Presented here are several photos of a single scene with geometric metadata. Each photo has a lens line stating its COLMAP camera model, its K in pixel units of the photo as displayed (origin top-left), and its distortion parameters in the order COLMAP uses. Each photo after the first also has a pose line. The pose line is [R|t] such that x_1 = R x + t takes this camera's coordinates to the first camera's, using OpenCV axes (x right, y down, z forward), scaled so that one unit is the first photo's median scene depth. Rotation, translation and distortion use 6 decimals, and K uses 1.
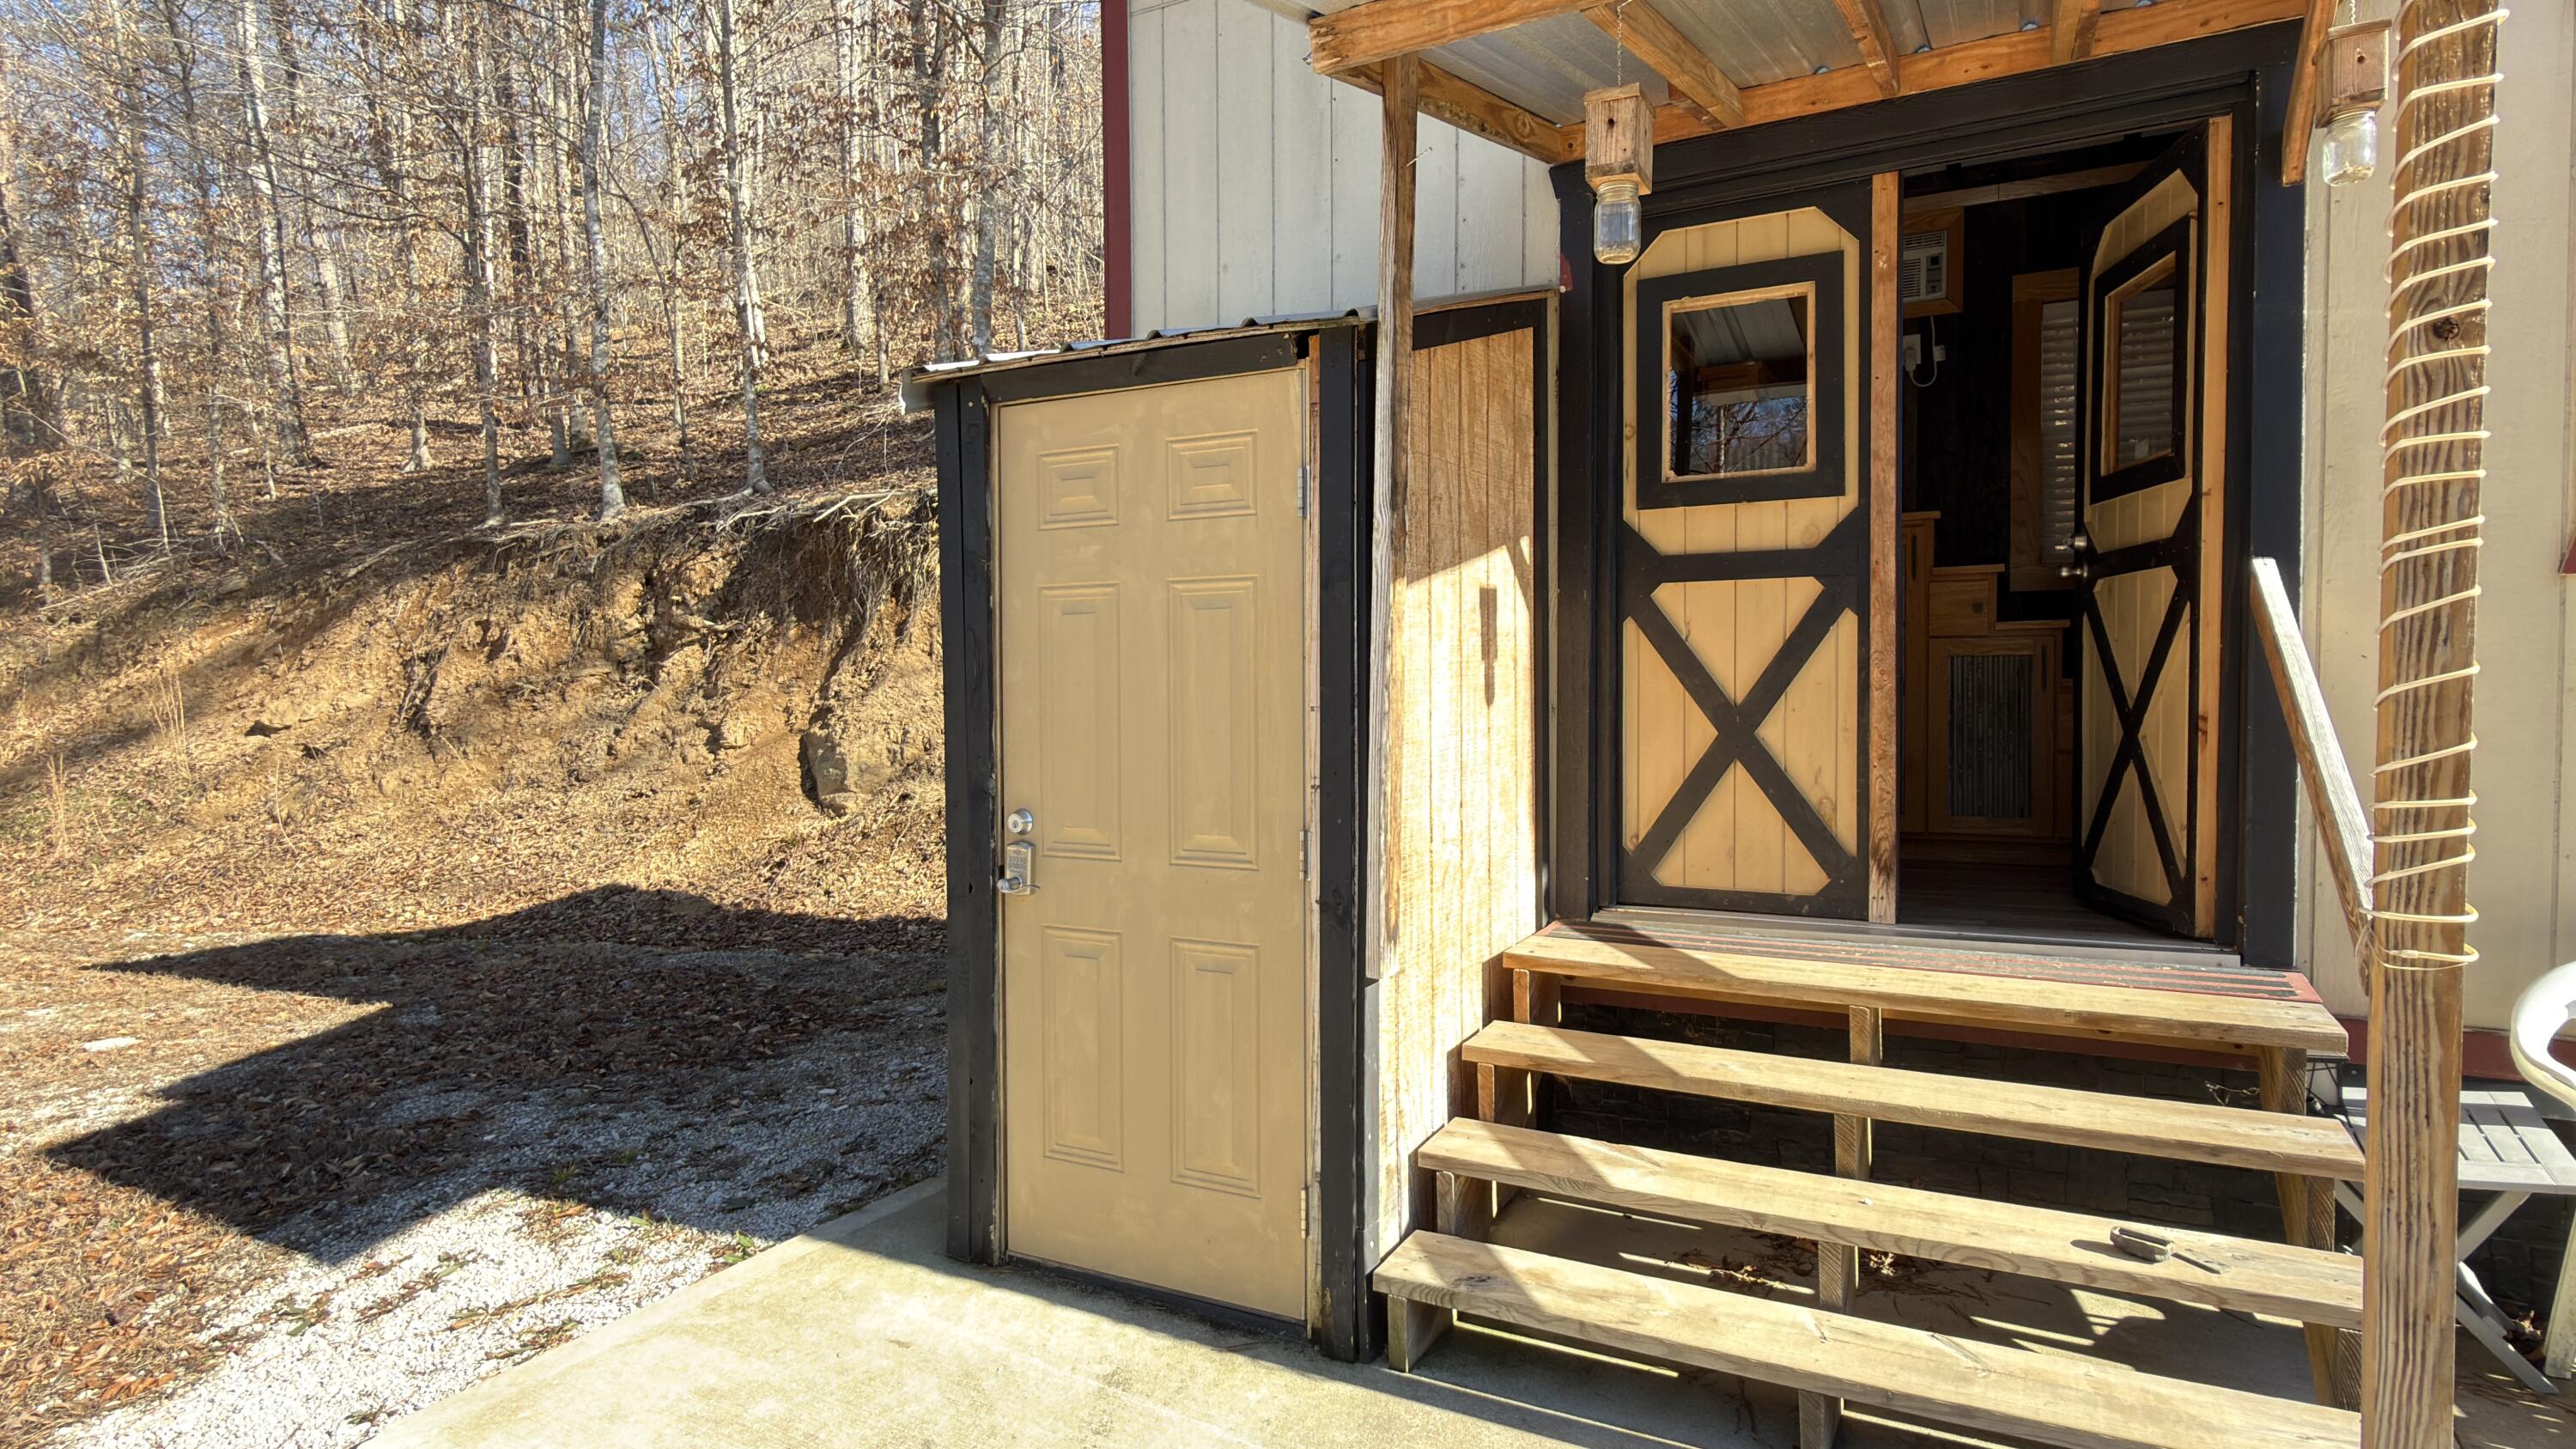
lens RADIAL K [[1344.0, 0, 1288.0], [0, 1344.0, 724.5], [0, 0, 1]] dist [-0.000190, -0.000018]
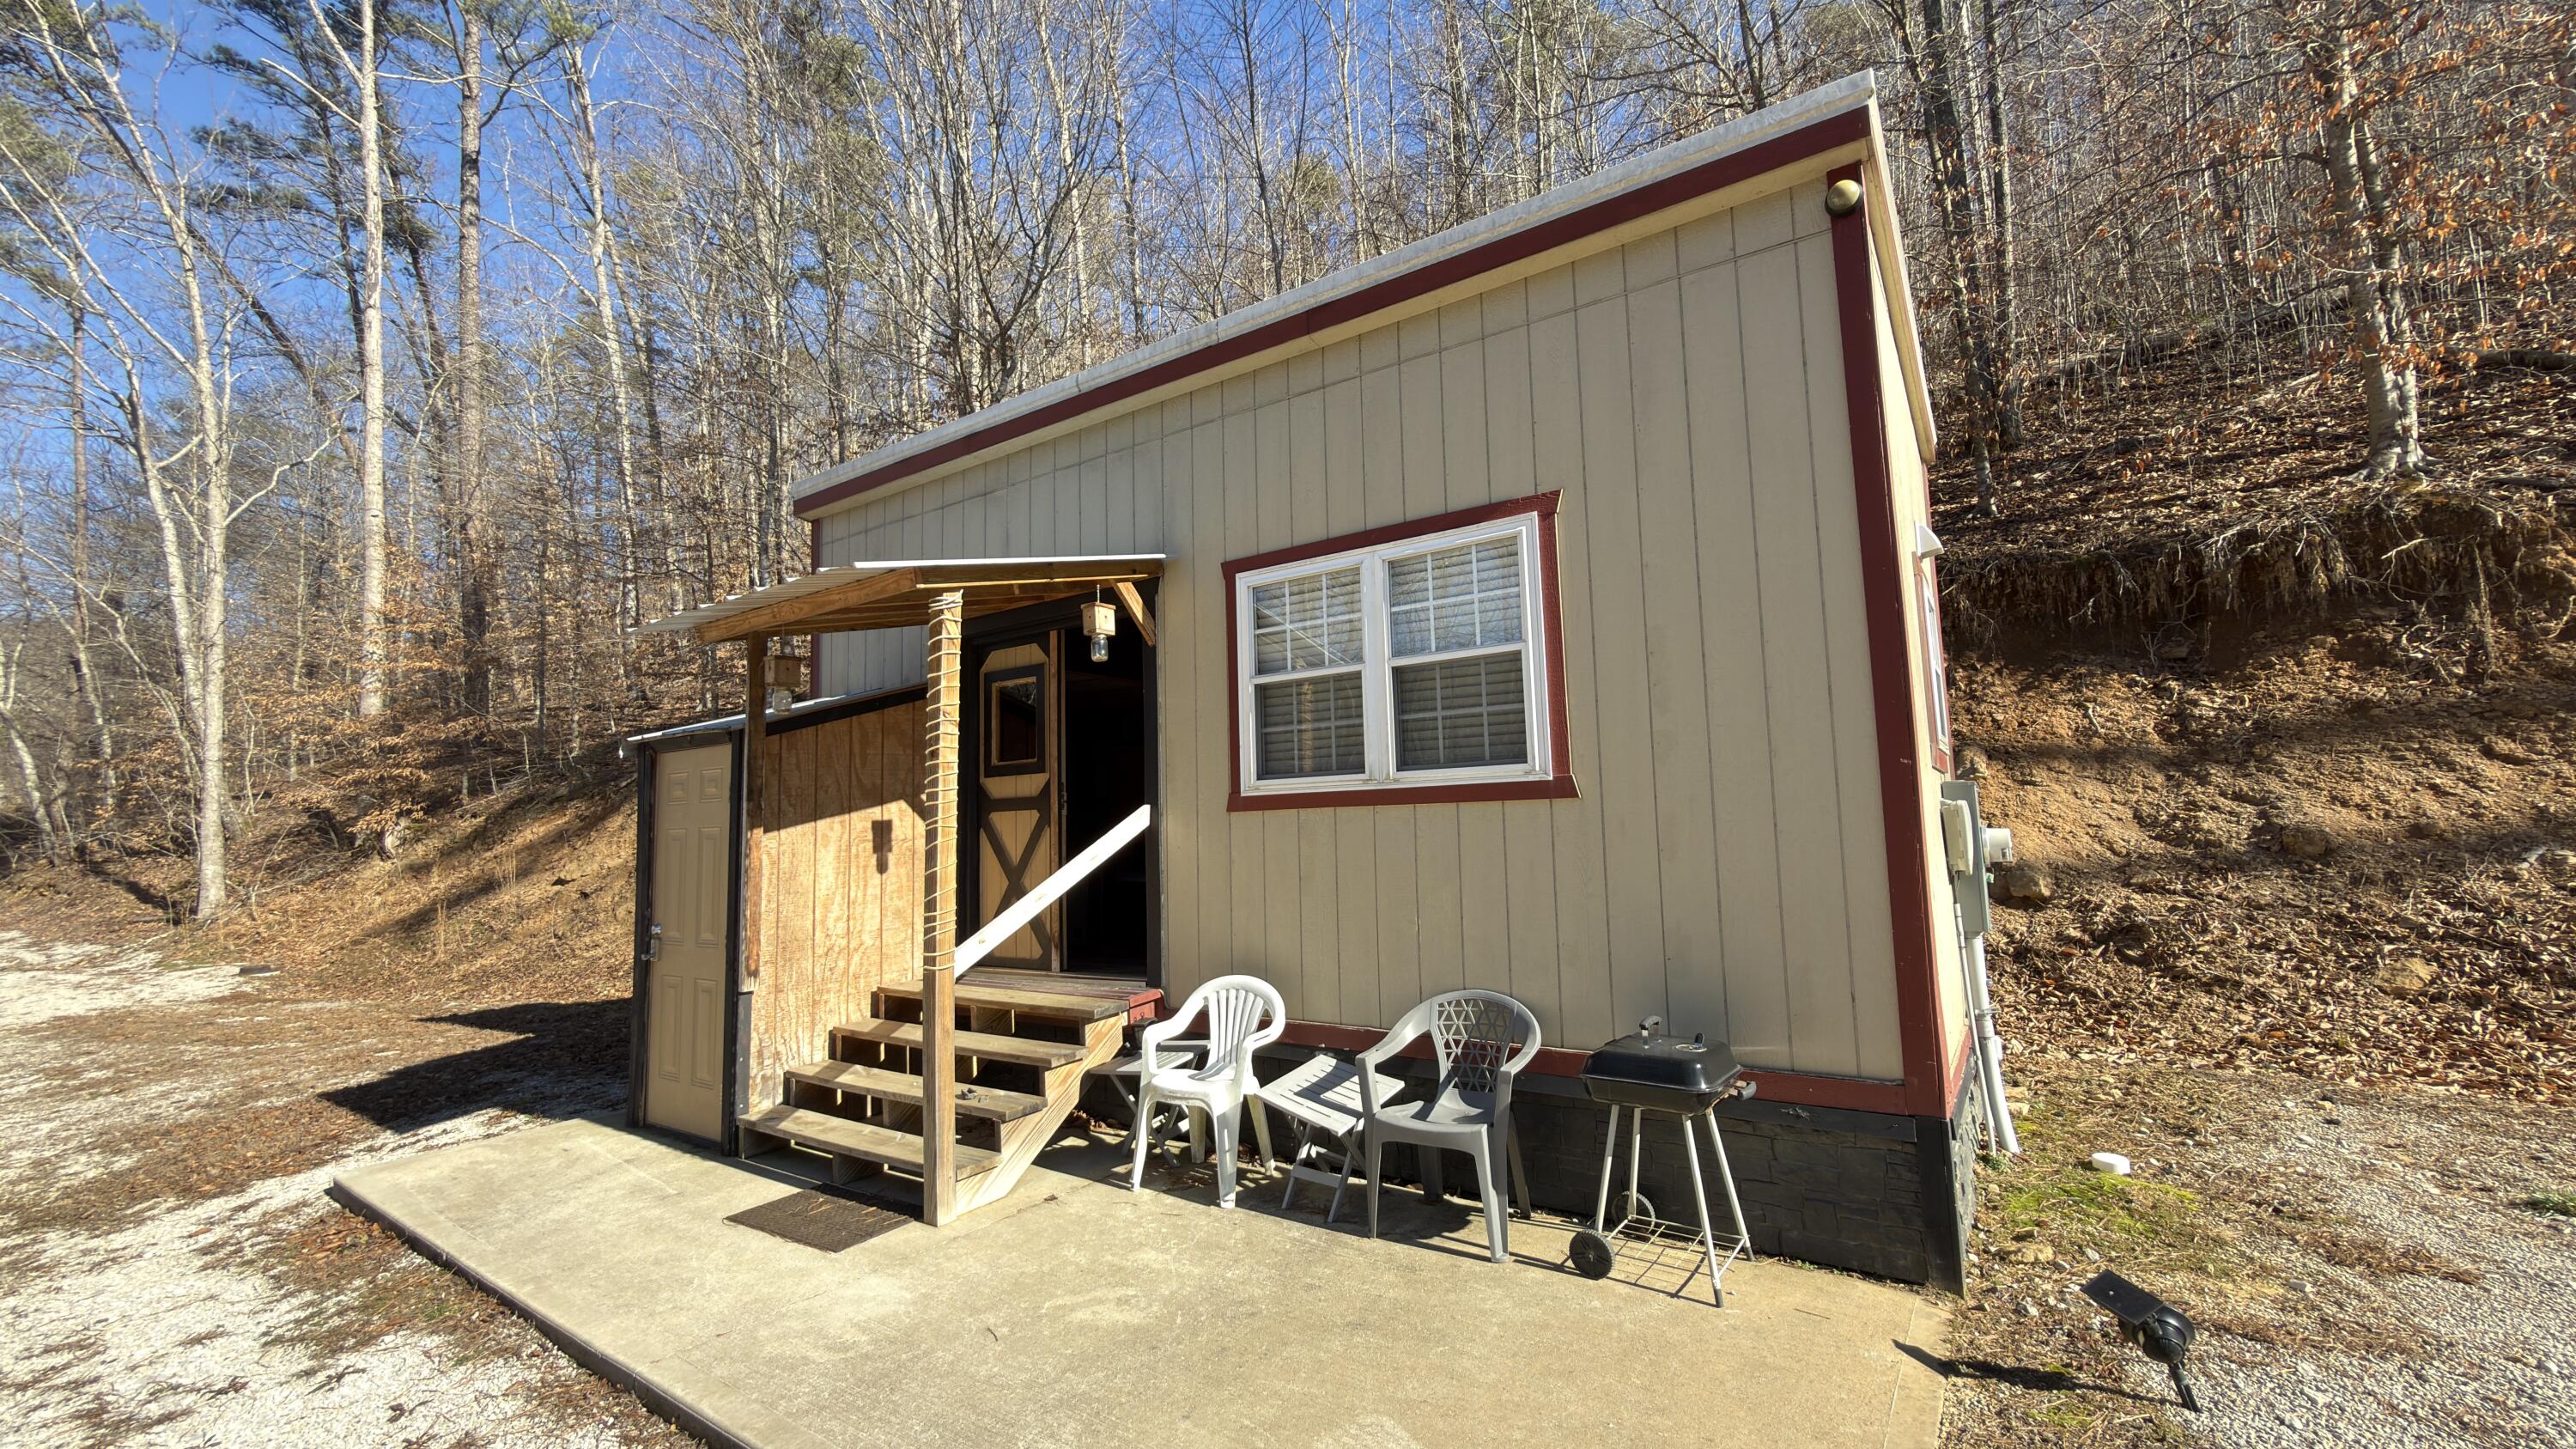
lens RADIAL K [[1025.1, 0, 1298.6], [0, 1025.1, 729.1], [0, 0, 1]] dist [0.000750, -0.005607]
pose [[0.993827, -0.036058, -0.104918, 0.331665], [0.023131, 0.992271, -0.121914, -0.009265], [0.108504, 0.118735, 0.986980, -0.203133]]
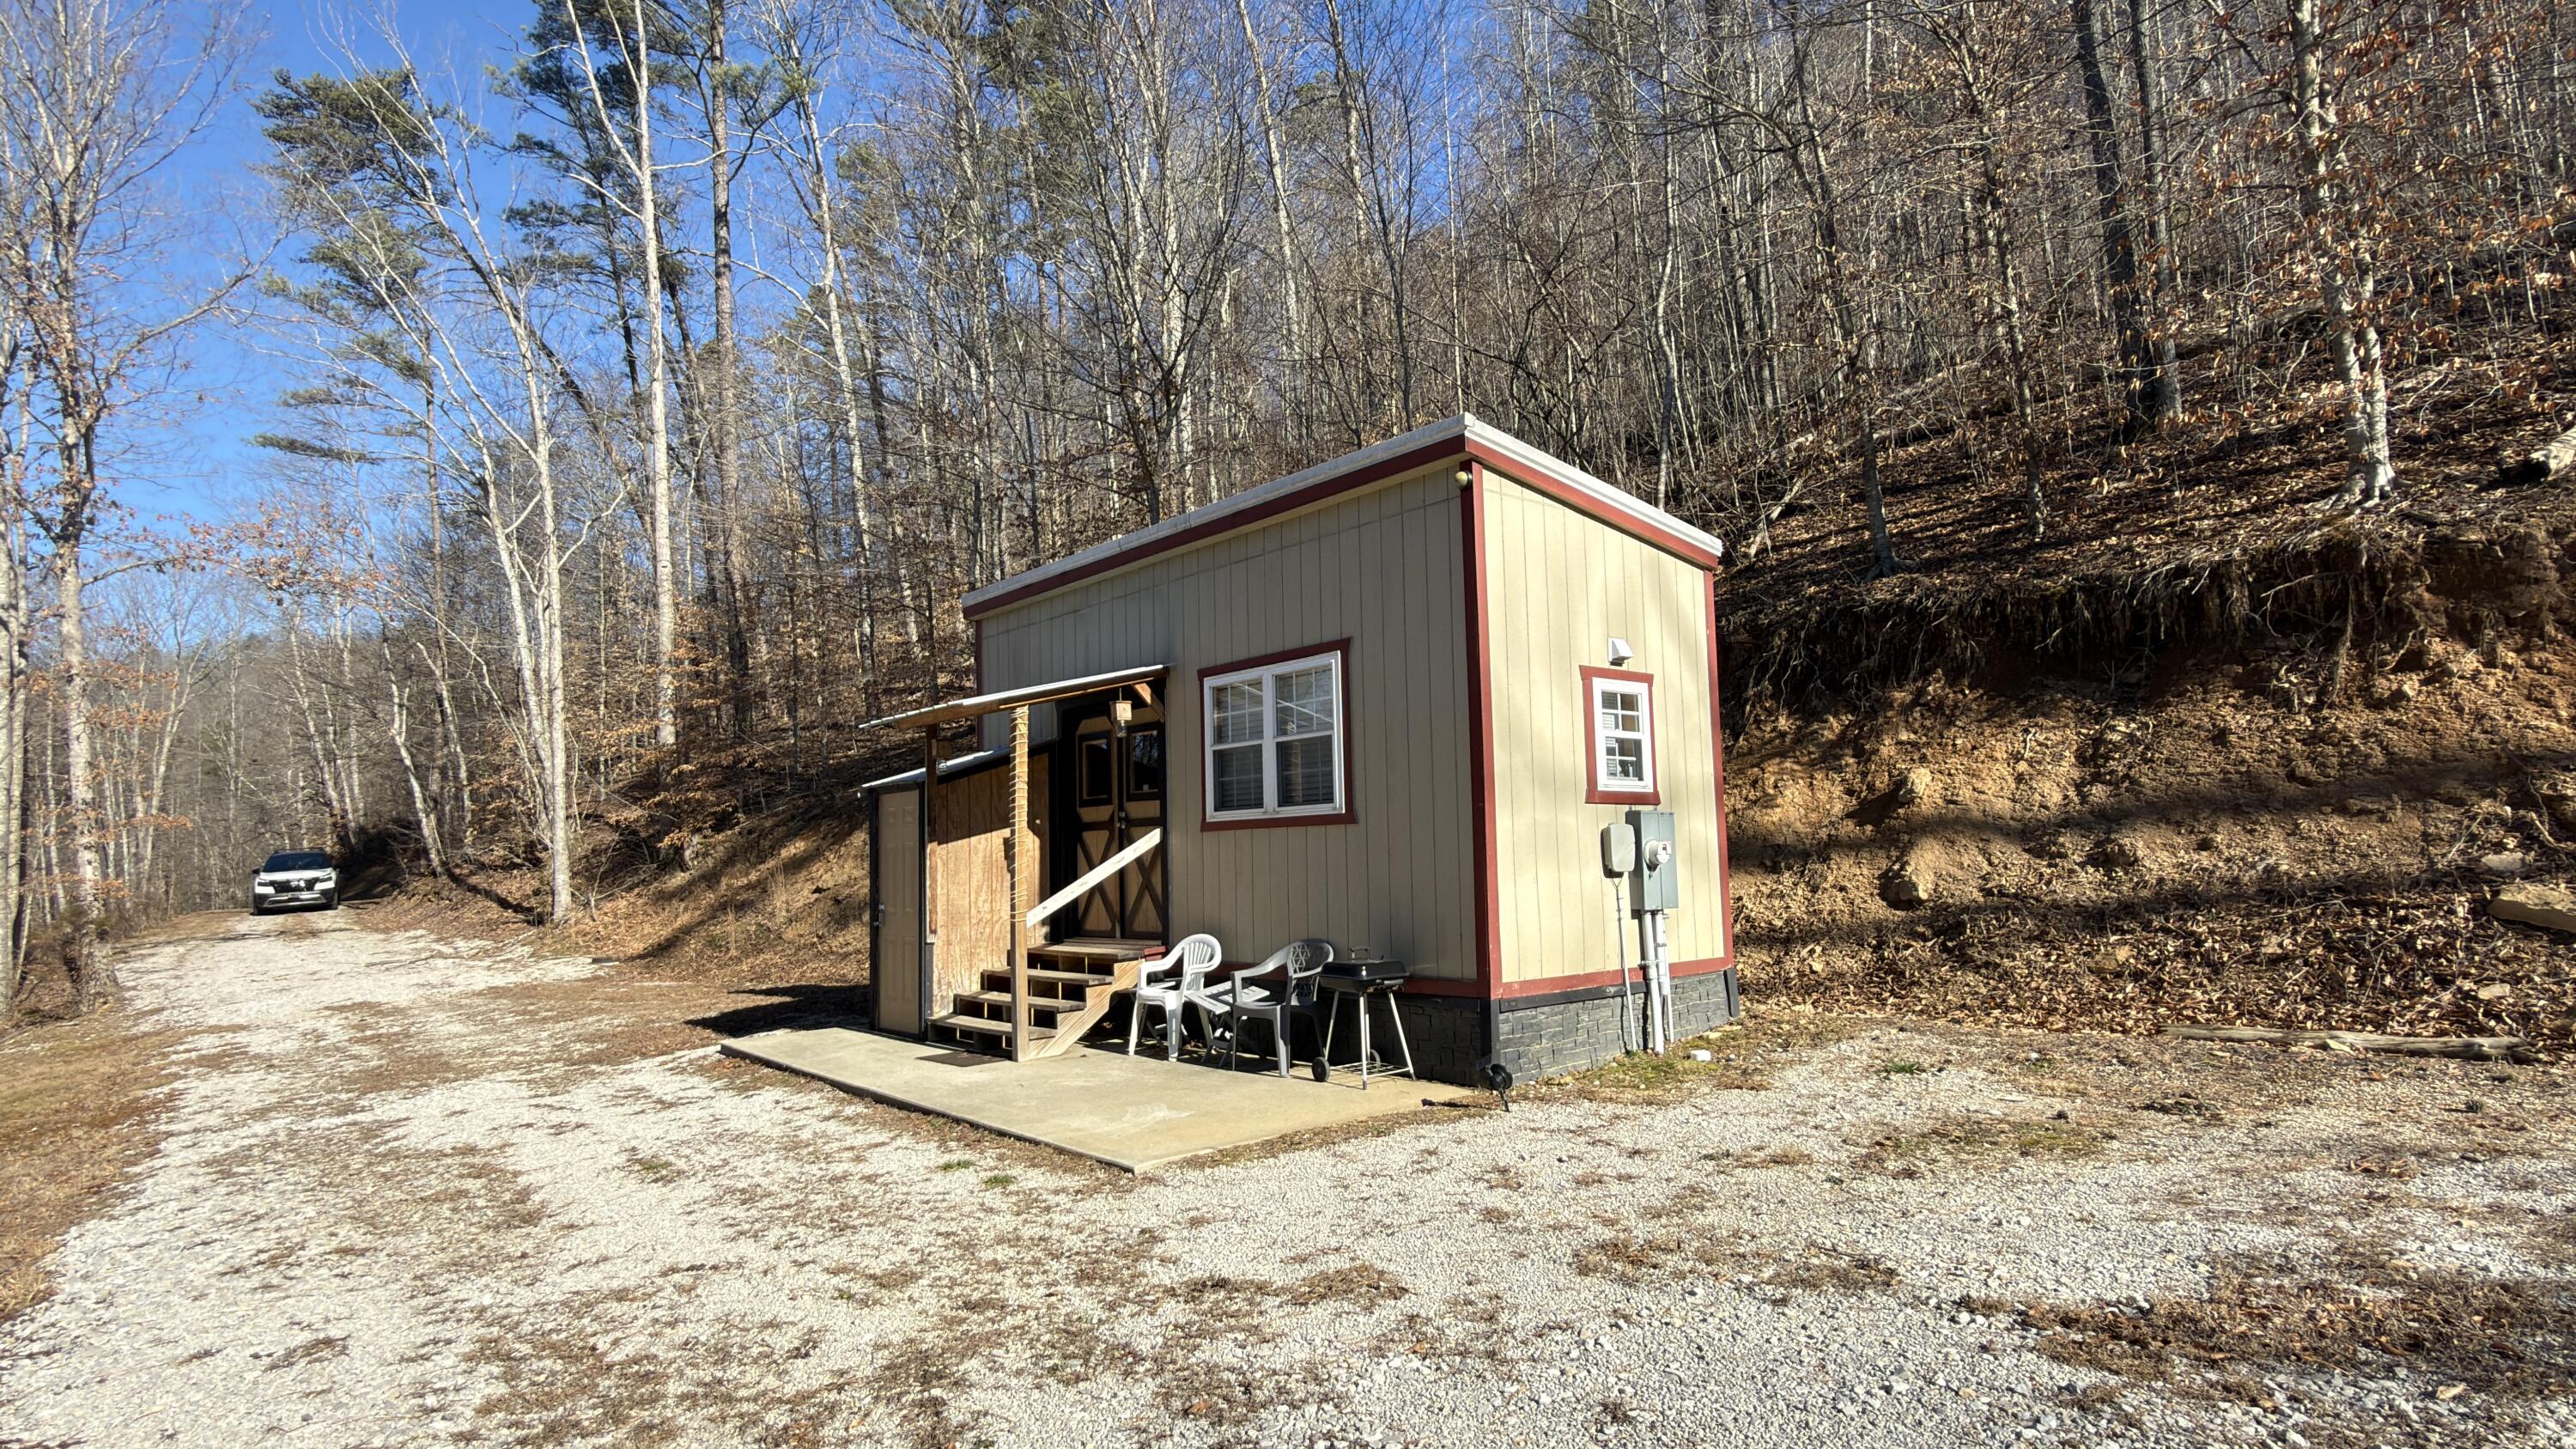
lens RADIAL K [[1344.0, 0, 1288.0], [0, 1344.0, 724.5], [0, 0, 1]] dist [-0.000190, -0.000018]
pose [[0.925132, -0.059320, -0.374983, 0.668797], [0.015146, 0.992698, -0.119672, 0.009750], [0.379343, 0.105033, 0.919275, -0.601854]]
